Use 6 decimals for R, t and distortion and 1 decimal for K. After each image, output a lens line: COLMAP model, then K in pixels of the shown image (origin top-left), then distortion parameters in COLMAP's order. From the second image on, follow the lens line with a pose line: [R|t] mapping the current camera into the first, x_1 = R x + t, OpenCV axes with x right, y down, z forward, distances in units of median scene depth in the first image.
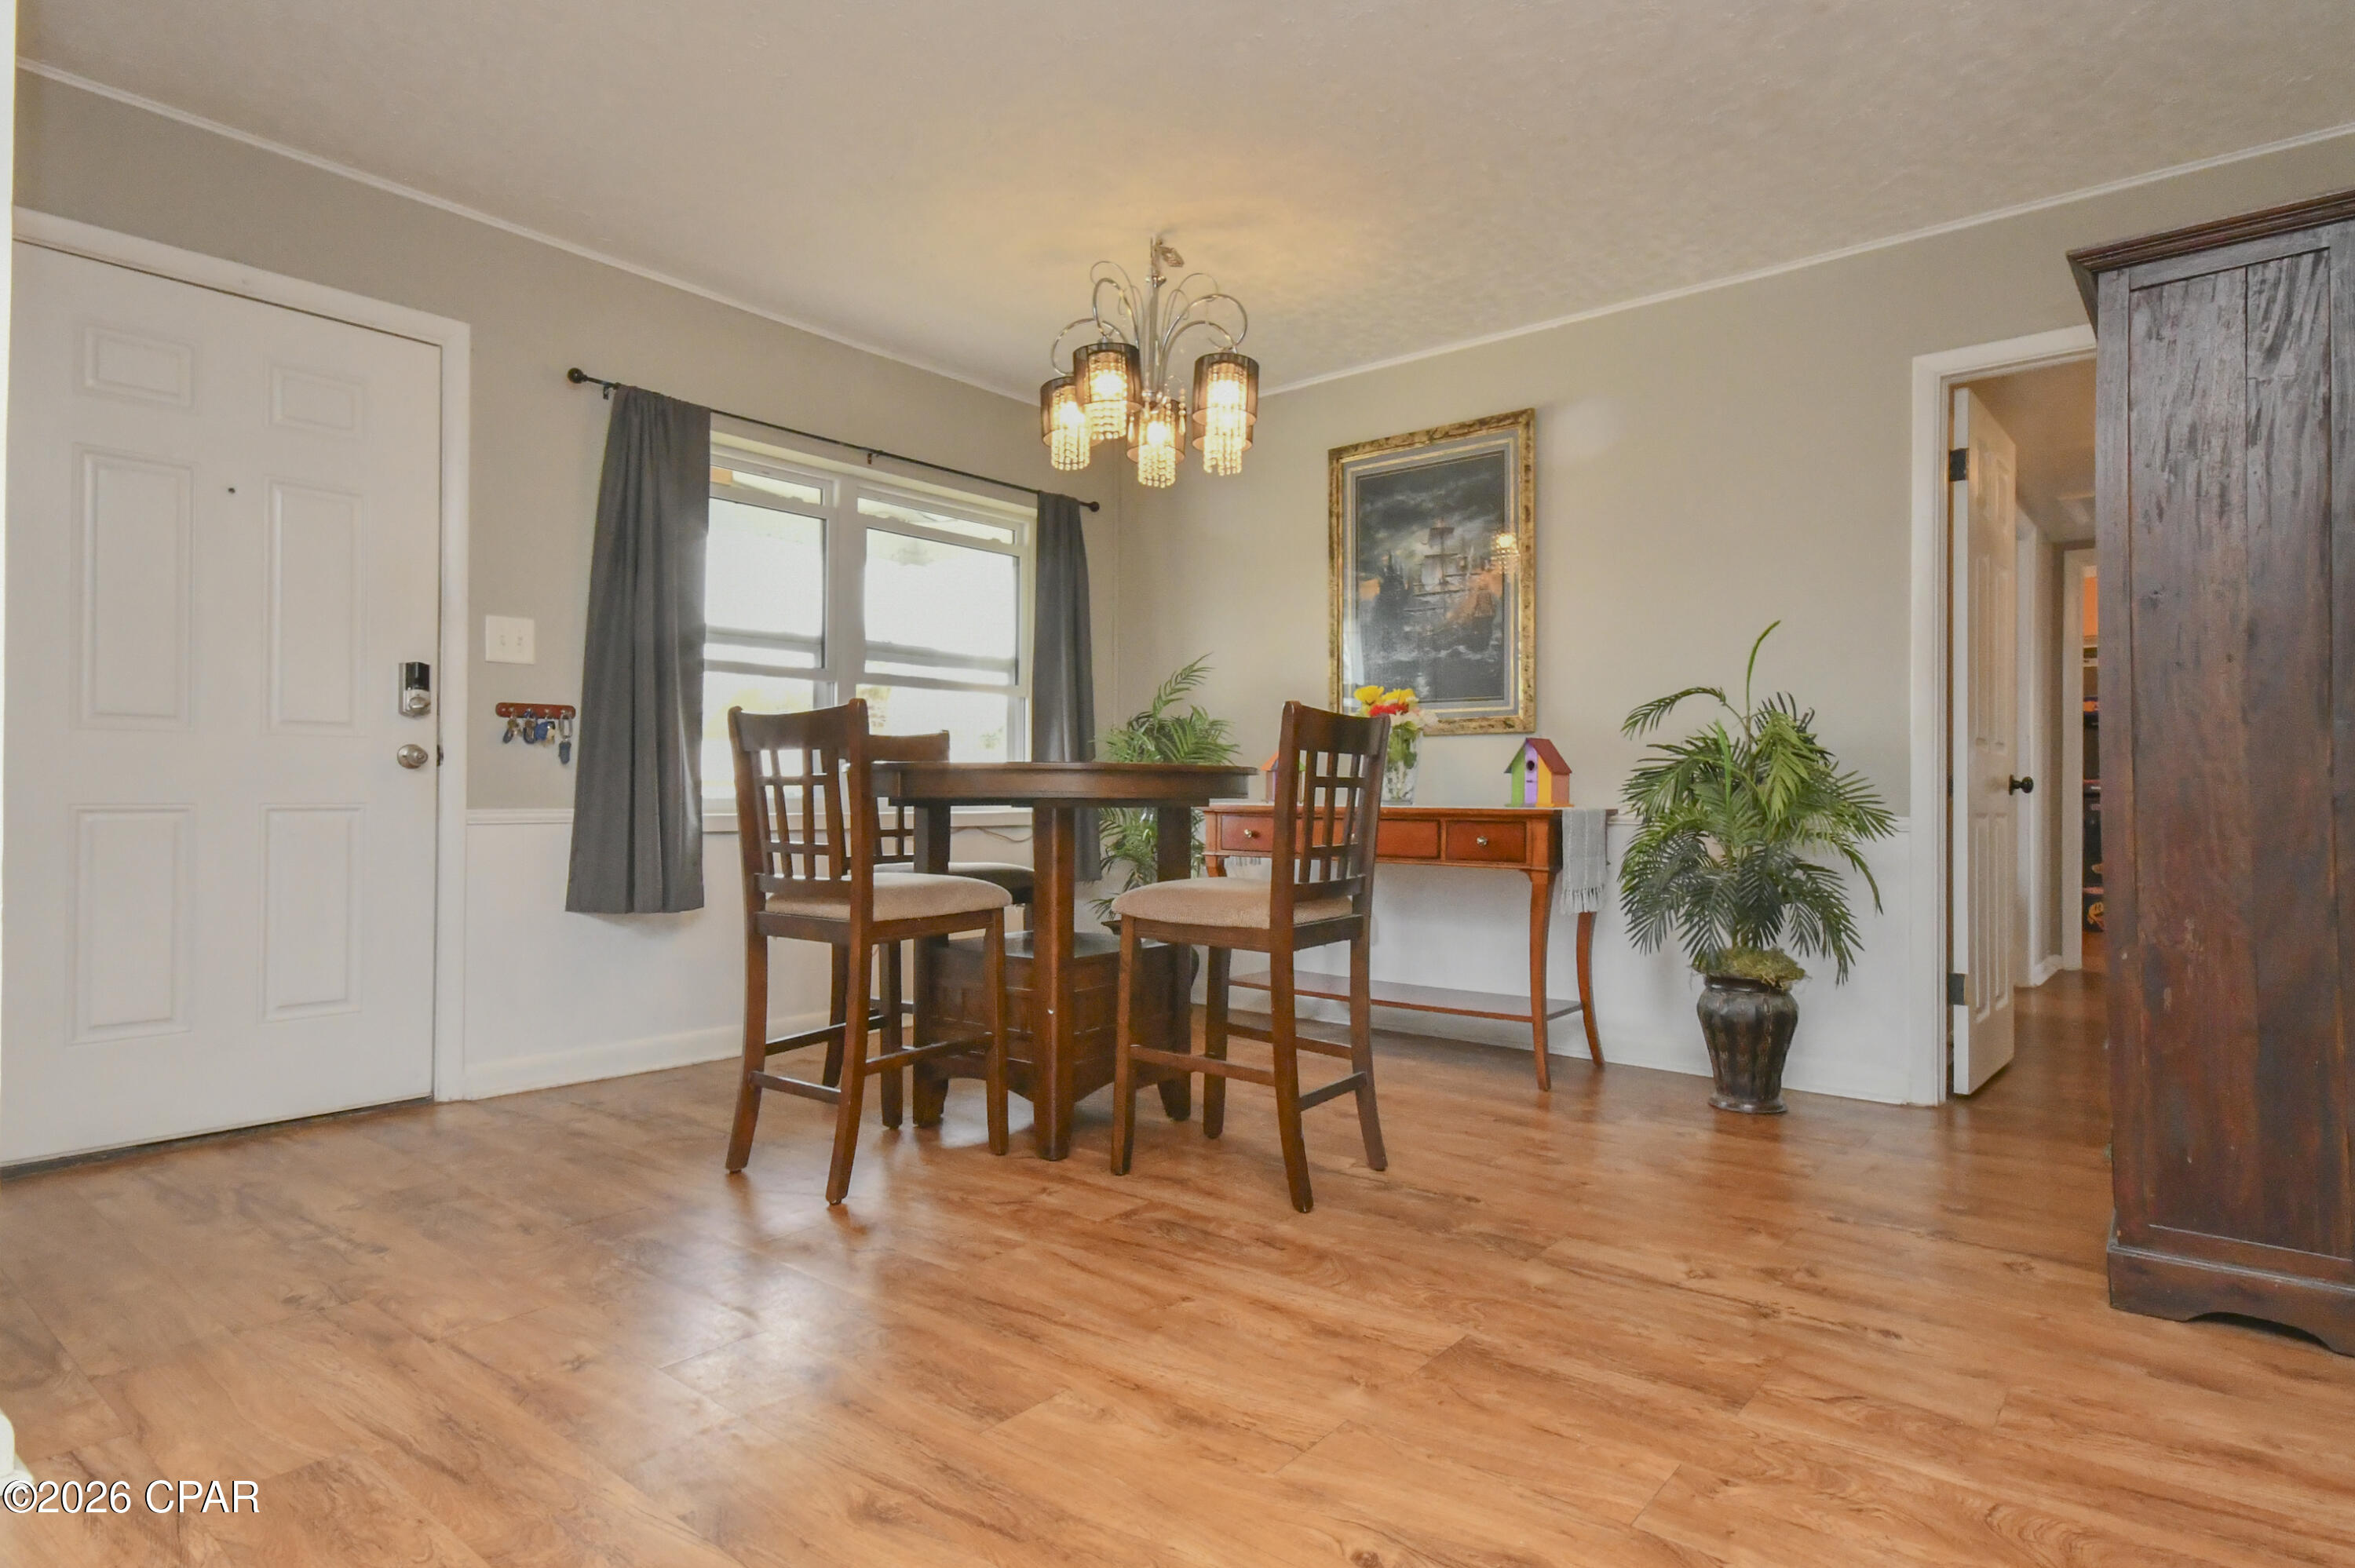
lens RADIAL K [[1284.3, 0, 1177.5], [0, 1284.3, 784.0], [0, 0, 1]] dist [0.025213, 0.000134]
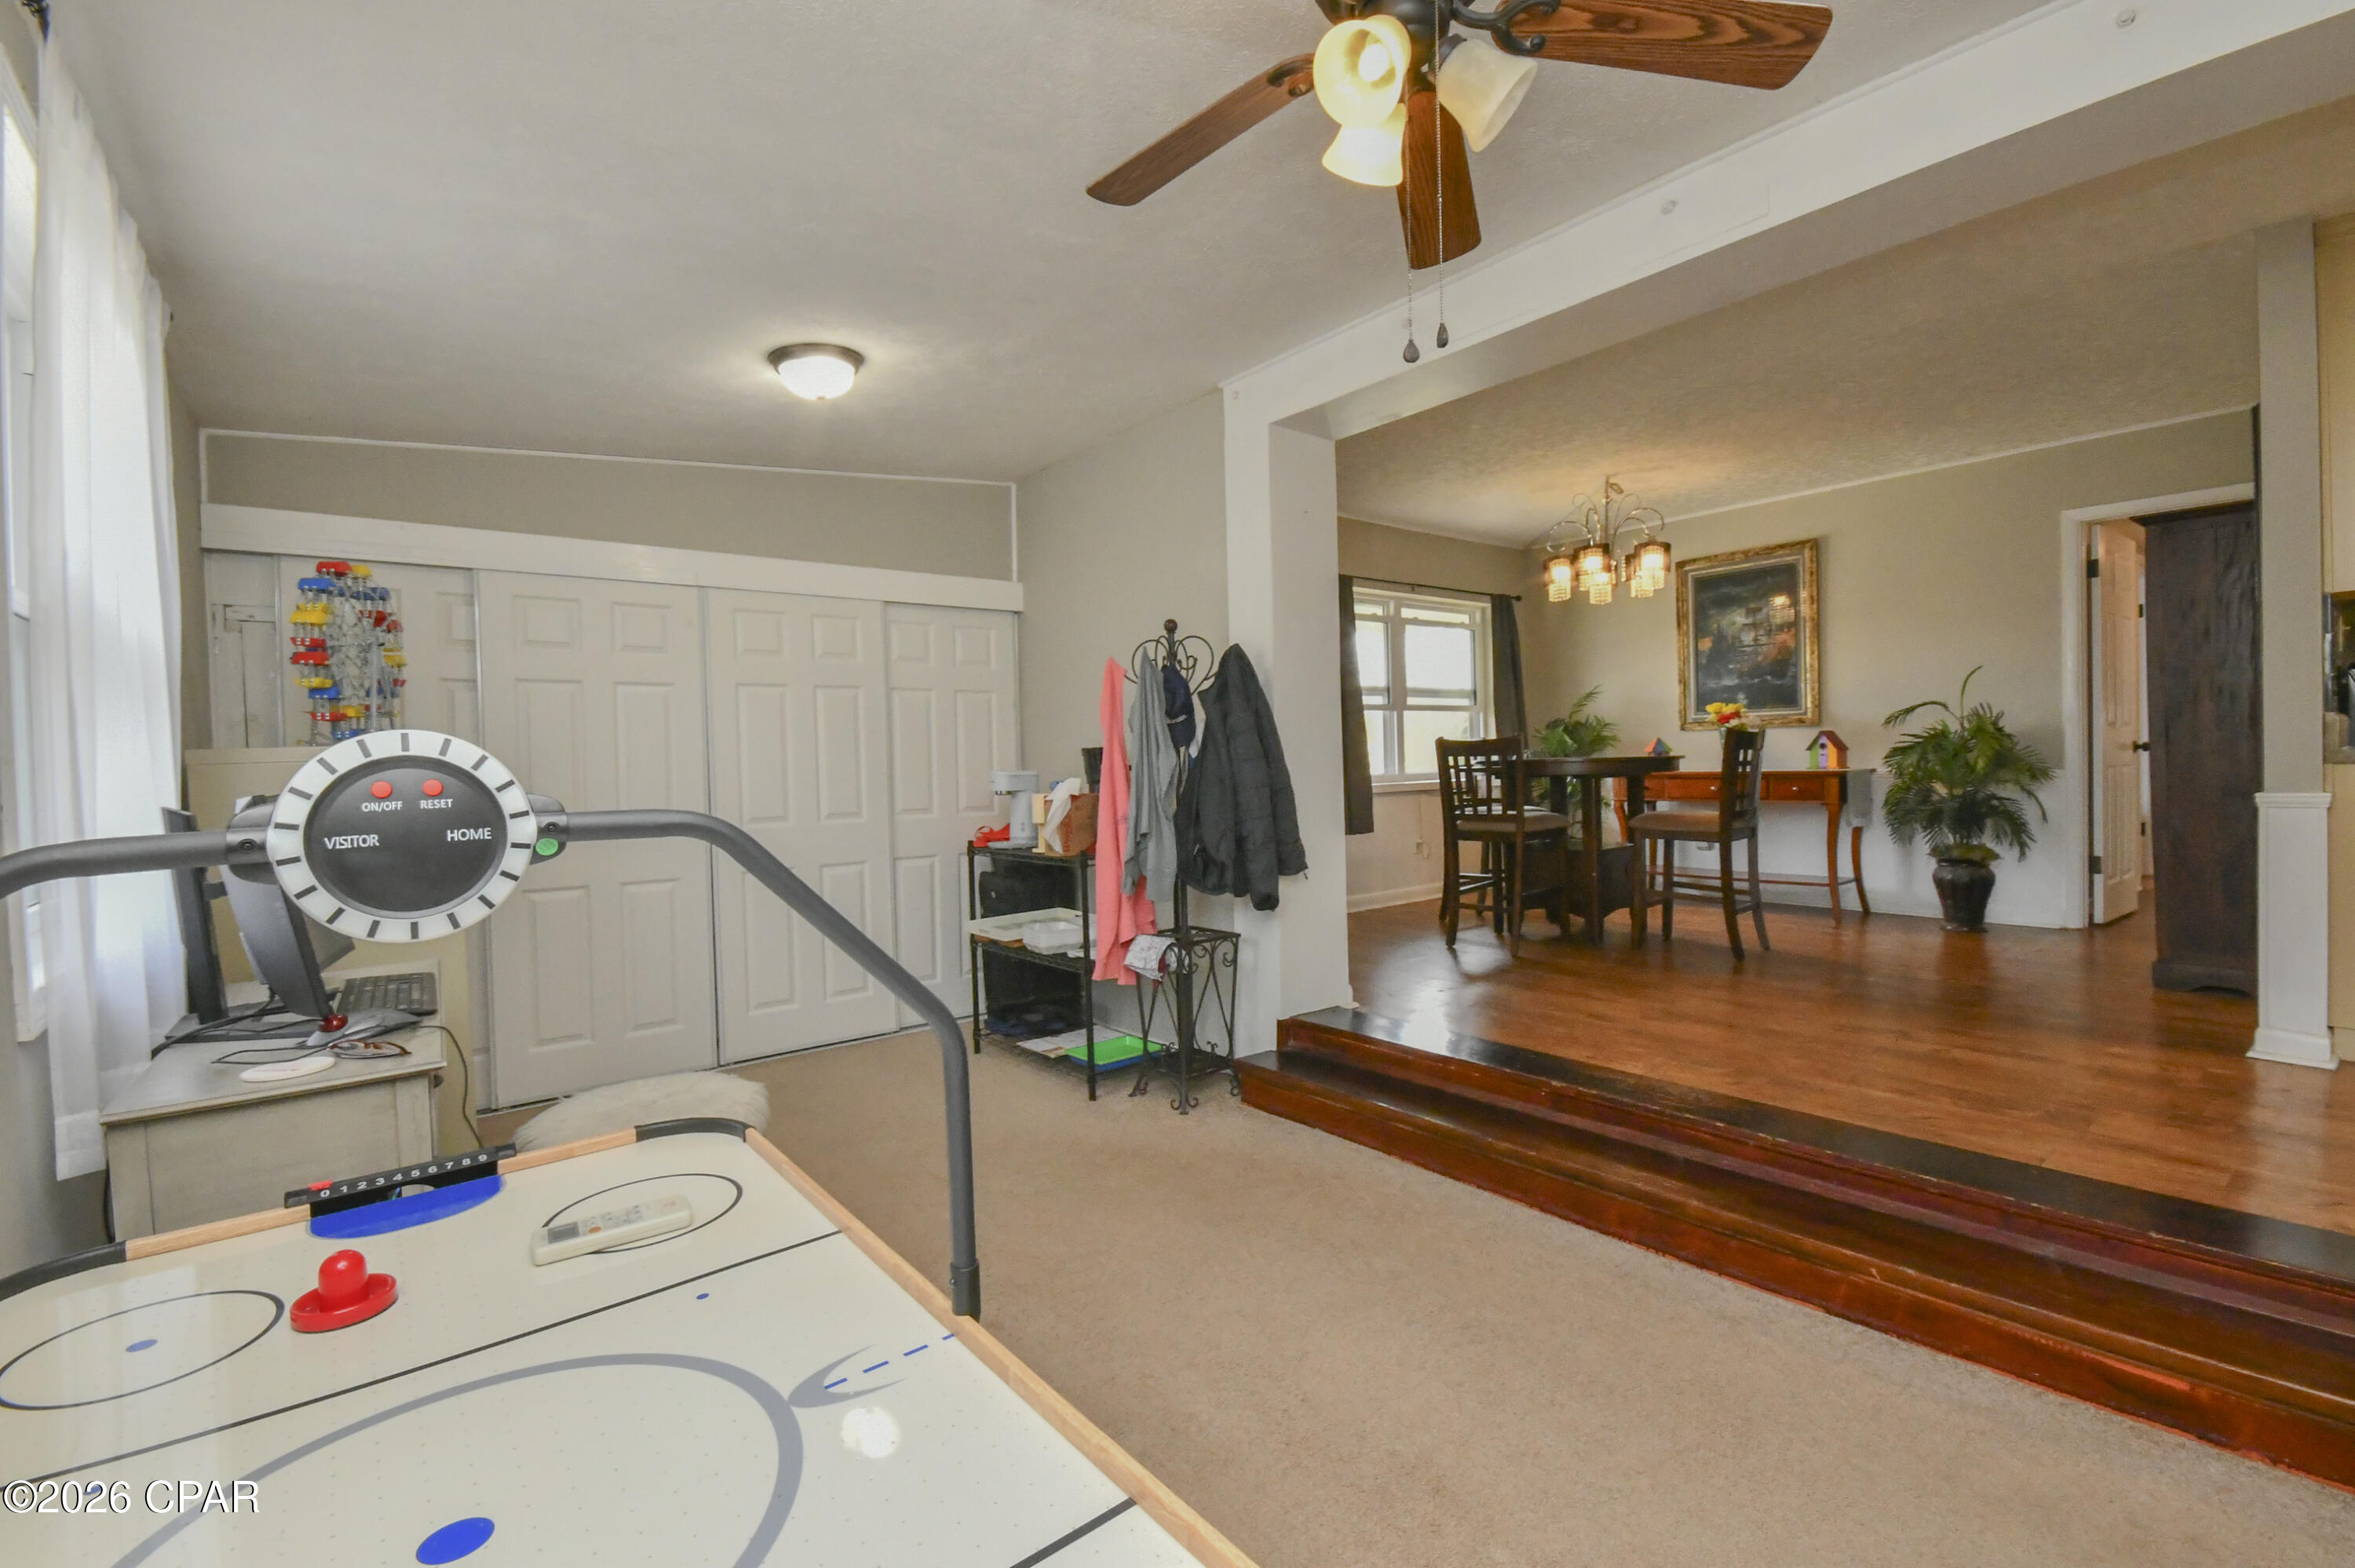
lens RADIAL K [[1027.2, 0, 1211.2], [0, 1027.2, 778.6], [0, 0, 1]] dist [0.024483, 0.000064]
pose [[0.983564, -0.027342, -0.178478, -0.312062], [0.032553, 0.999123, 0.026336, -0.035062], [0.177602, -0.031714, 0.983591, -0.583189]]
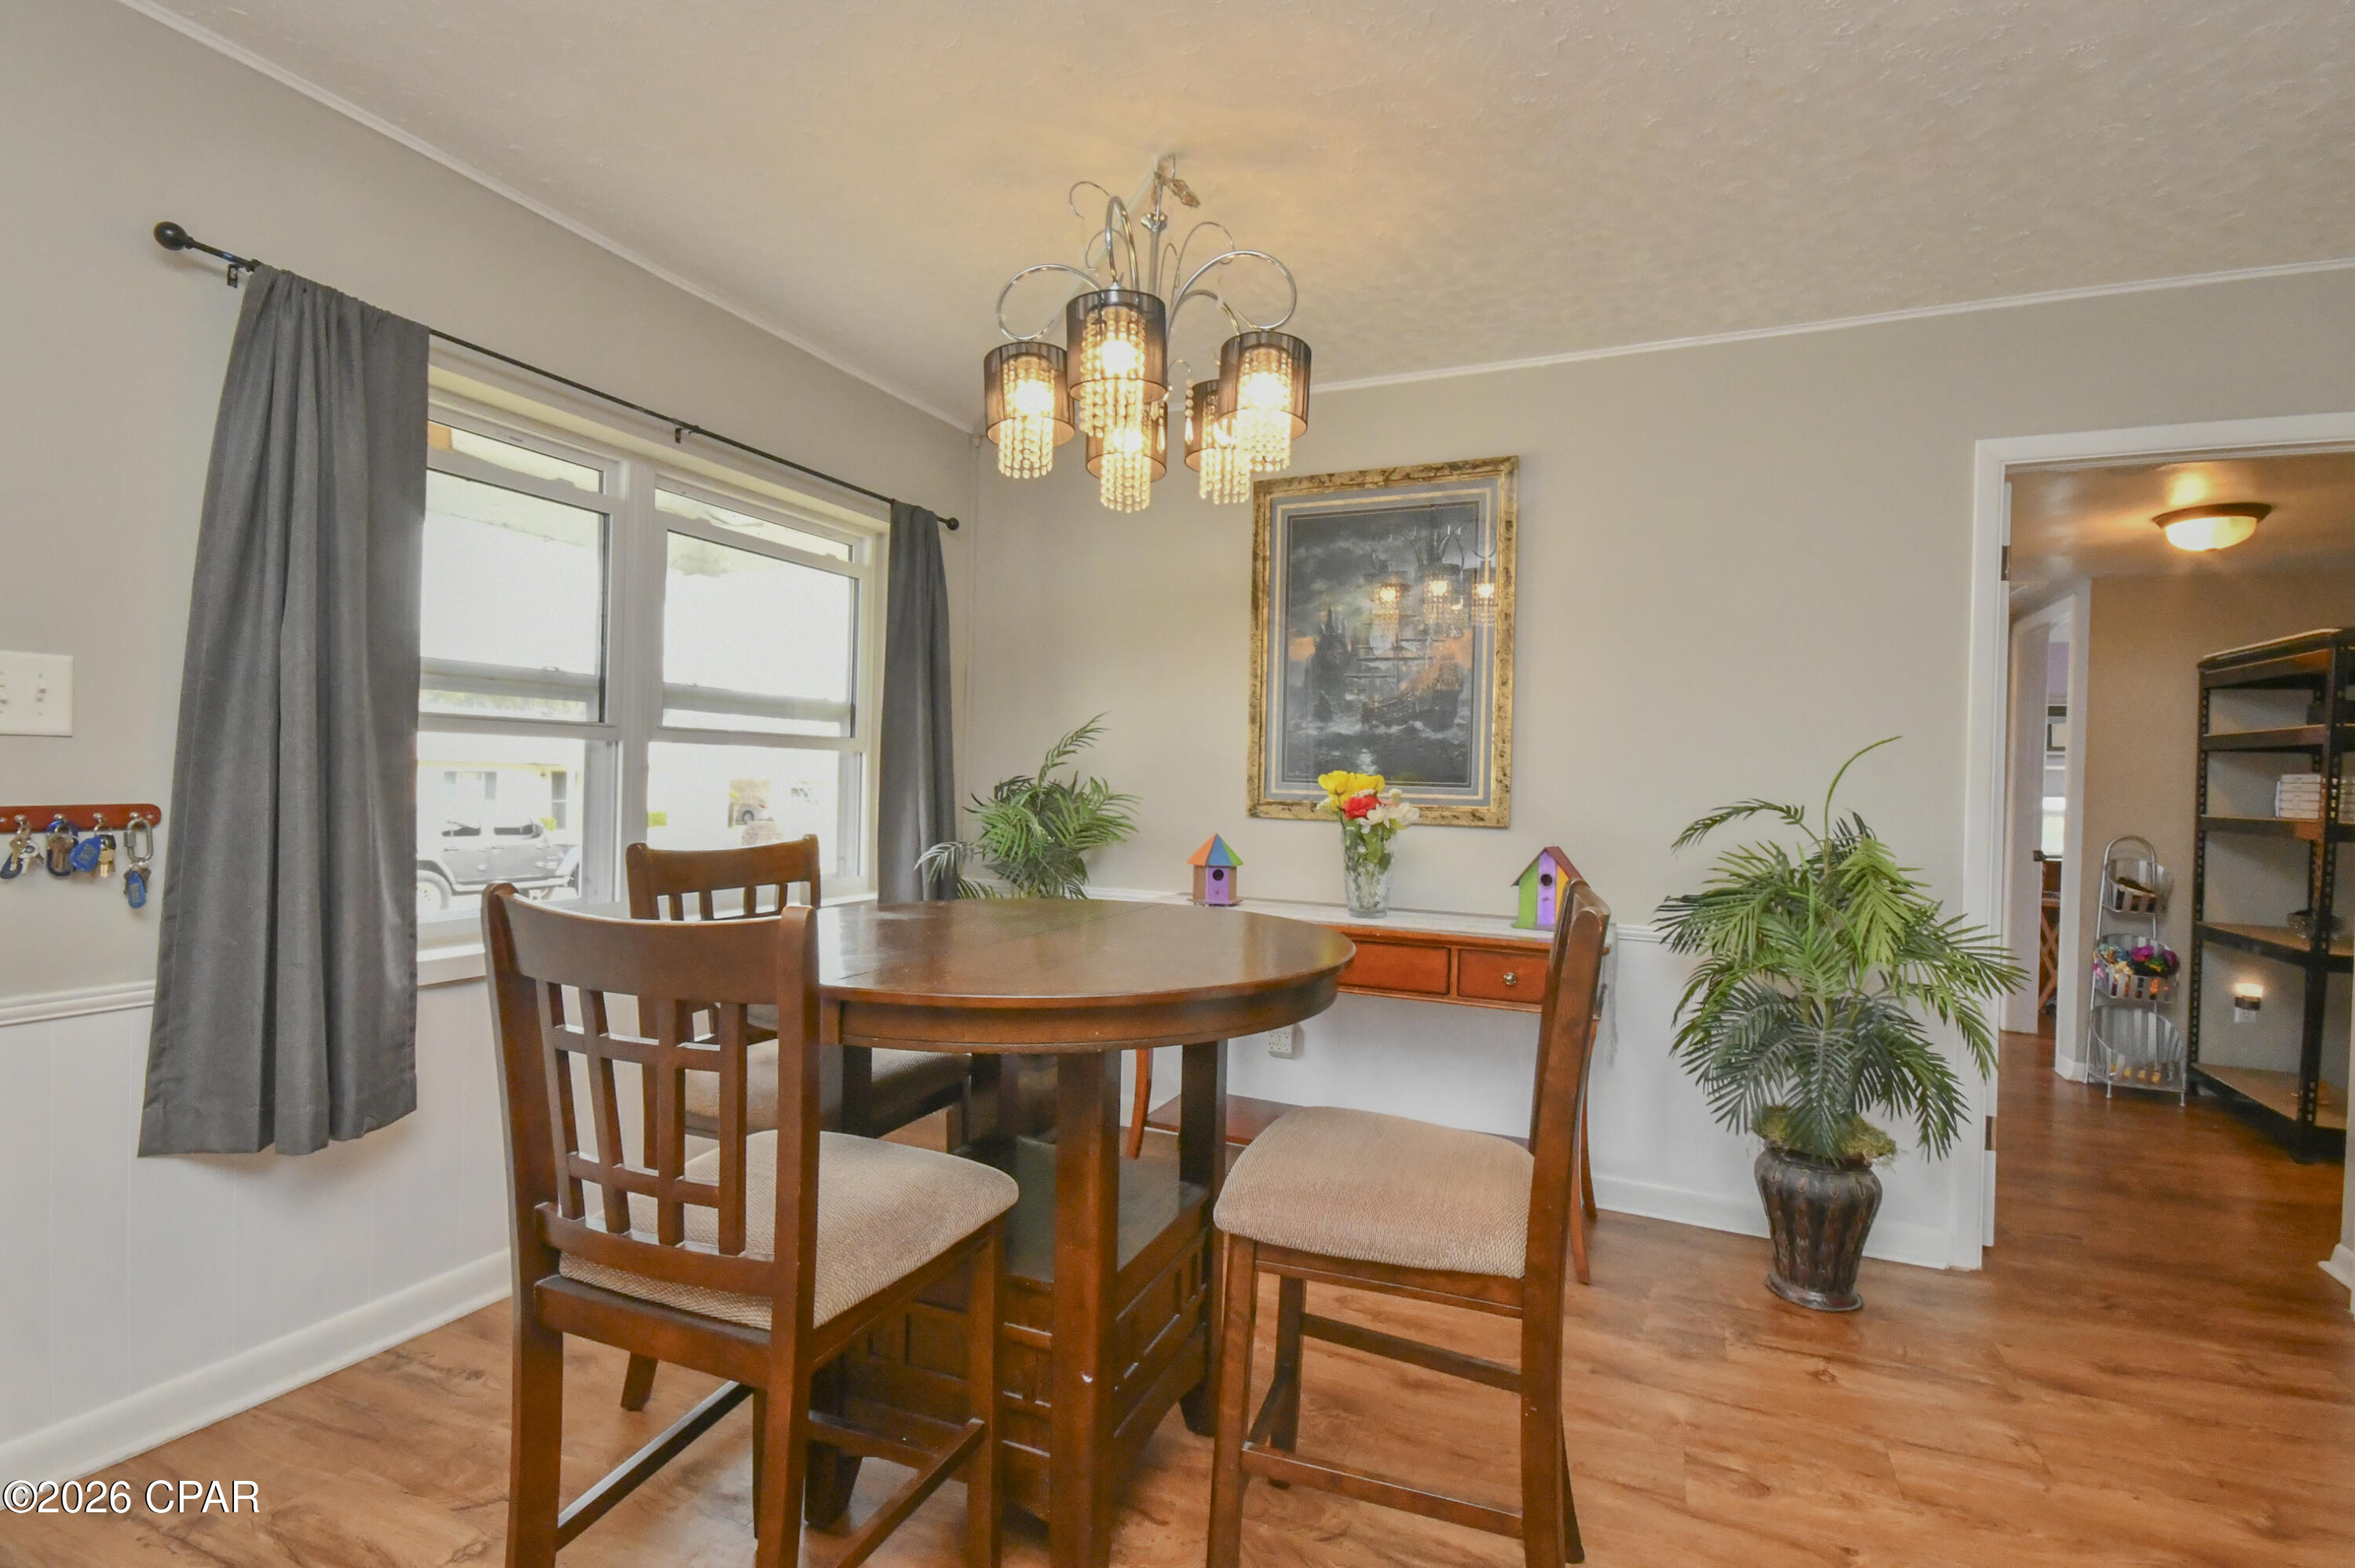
lens RADIAL K [[1082.2, 0, 1177.5], [0, 1082.2, 784.0], [0, 0, 1]] dist [0.003743, 0.000210]
pose [[0.962464, 0.016077, 0.270932, -0.152184], [-0.020615, 0.999691, 0.013913, -0.082809], [-0.270624, -0.018976, 0.962498, 0.388682]]
